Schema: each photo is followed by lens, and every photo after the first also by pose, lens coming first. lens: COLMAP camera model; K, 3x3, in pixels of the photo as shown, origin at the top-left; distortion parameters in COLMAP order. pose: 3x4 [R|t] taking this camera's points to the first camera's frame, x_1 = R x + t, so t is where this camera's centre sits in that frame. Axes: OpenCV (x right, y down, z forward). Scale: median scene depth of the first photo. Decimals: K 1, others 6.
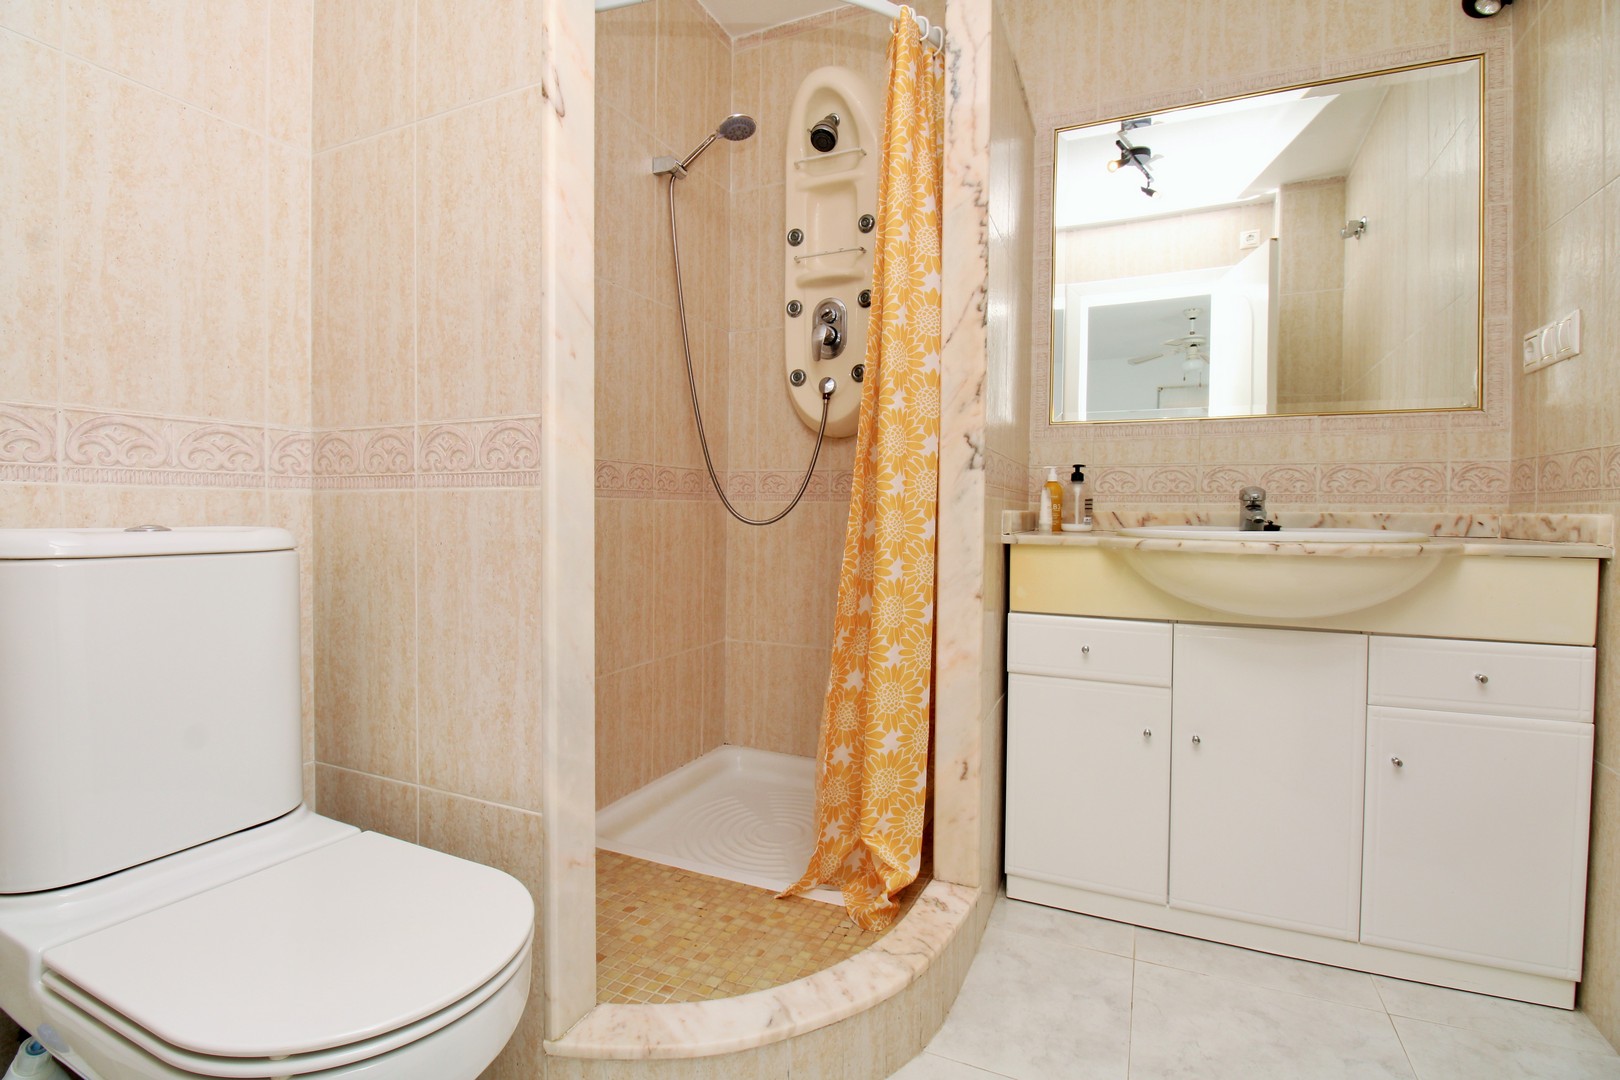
lens RADIAL K [[744.2, 0, 808.1], [0, 744.2, 524.4], [0, 0, 1]] dist [-0.001355, -0.013905]
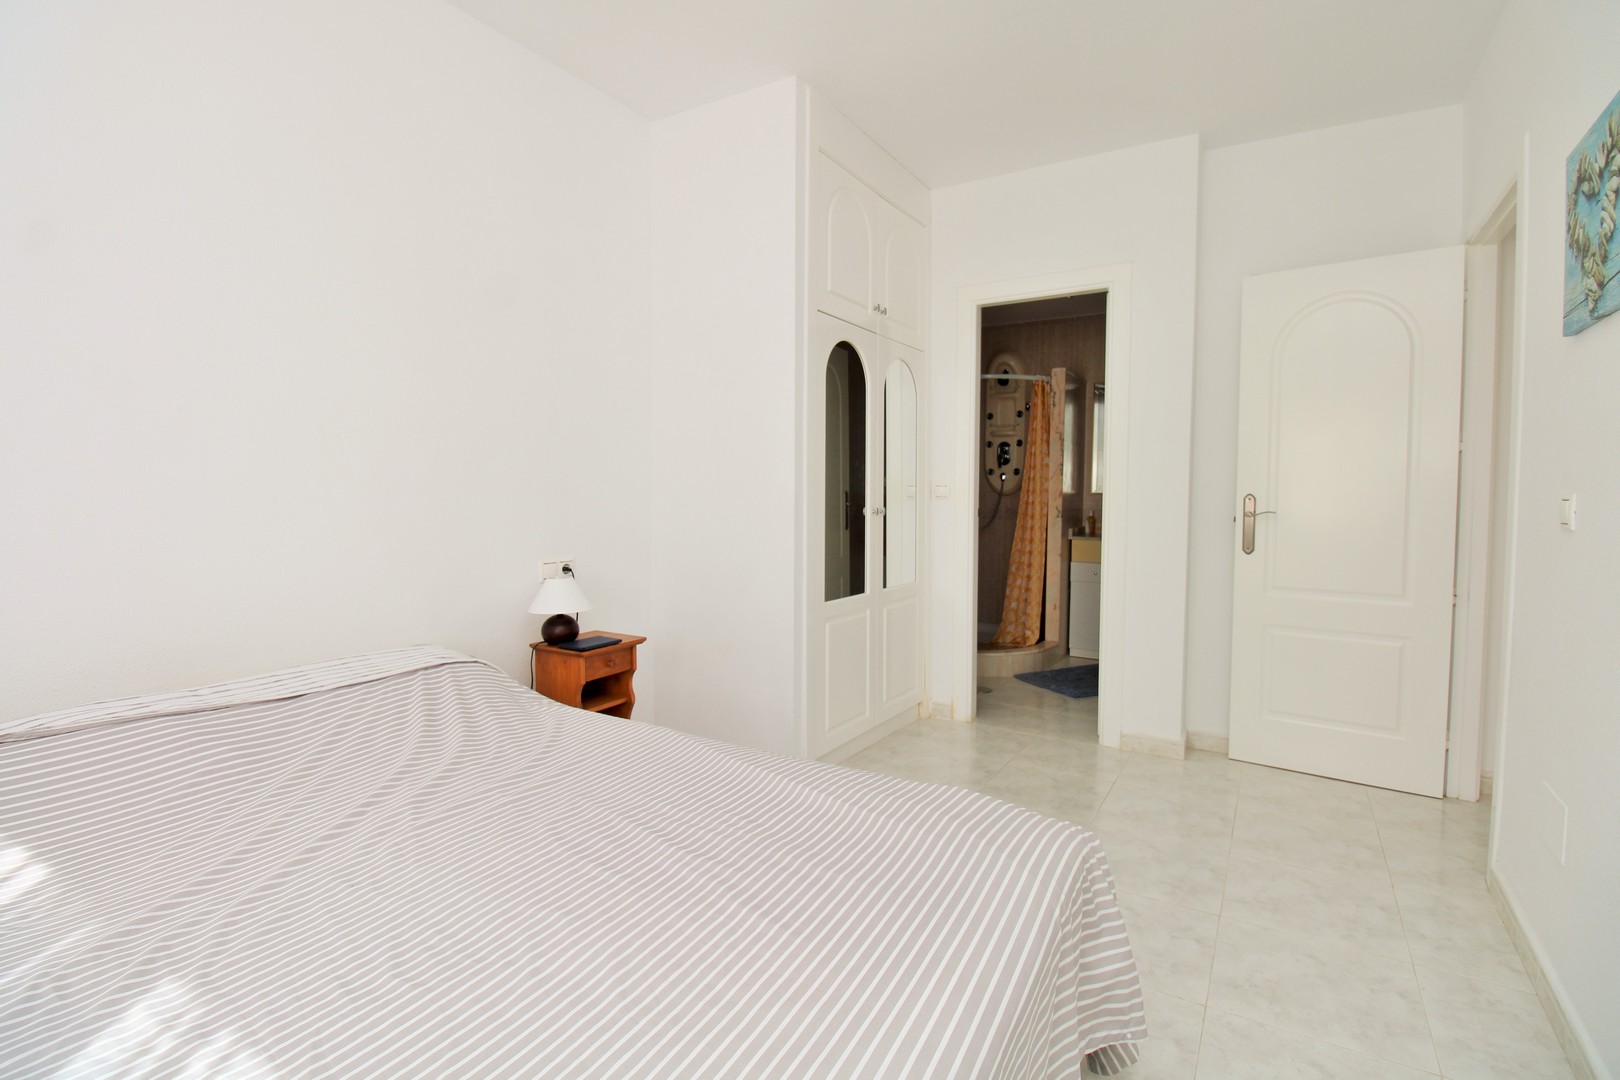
lens RADIAL K [[744.2, 0, 808.1], [0, 744.2, 524.4], [0, 0, 1]] dist [-0.001355, -0.013905]
pose [[0.990065, 0.003308, -0.140572, -0.176018], [0.002627, 0.999114, 0.042014, -0.080260], [0.140586, -0.041966, 0.989179, -1.034465]]
